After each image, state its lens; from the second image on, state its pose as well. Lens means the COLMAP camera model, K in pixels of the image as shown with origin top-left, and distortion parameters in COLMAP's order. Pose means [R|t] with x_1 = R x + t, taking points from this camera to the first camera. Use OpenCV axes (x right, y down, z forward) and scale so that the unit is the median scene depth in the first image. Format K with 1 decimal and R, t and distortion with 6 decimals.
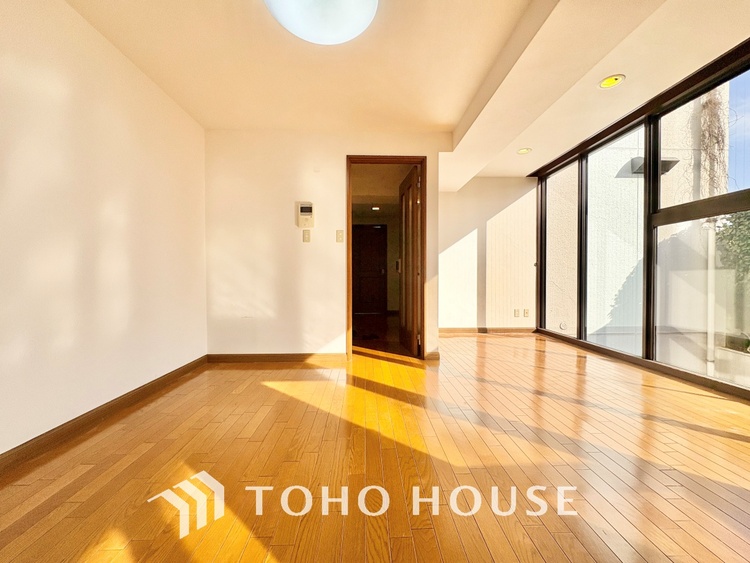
lens RADIAL K [[298.8, 0, 374.9], [0, 298.8, 281.1], [0, 0, 1]] dist [0.000842, 0.000316]
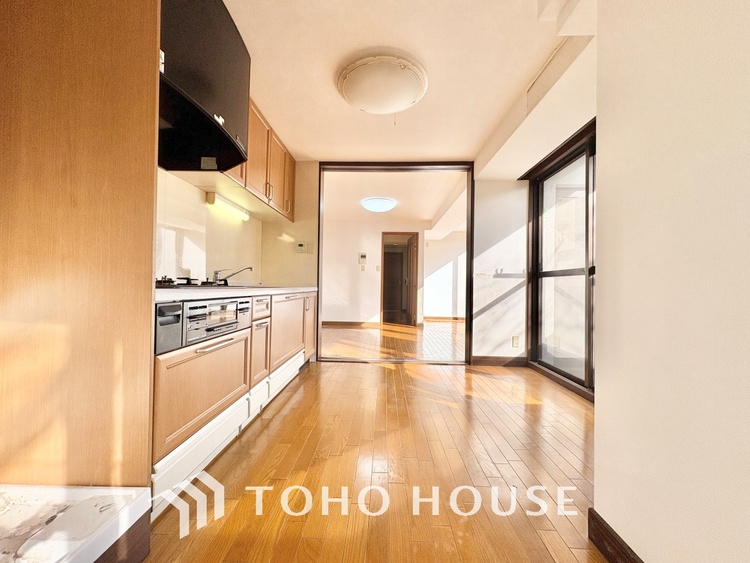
lens RADIAL K [[298.8, 0, 376.6], [0, 298.8, 283.4], [0, 0, 1]] dist [0.000842, 0.000316]
pose [[0.997603, 0.018475, -0.066681, 0.018753], [-0.019499, 0.999701, -0.014737, -0.008246], [0.066389, 0.016002, 0.997666, -1.150890]]
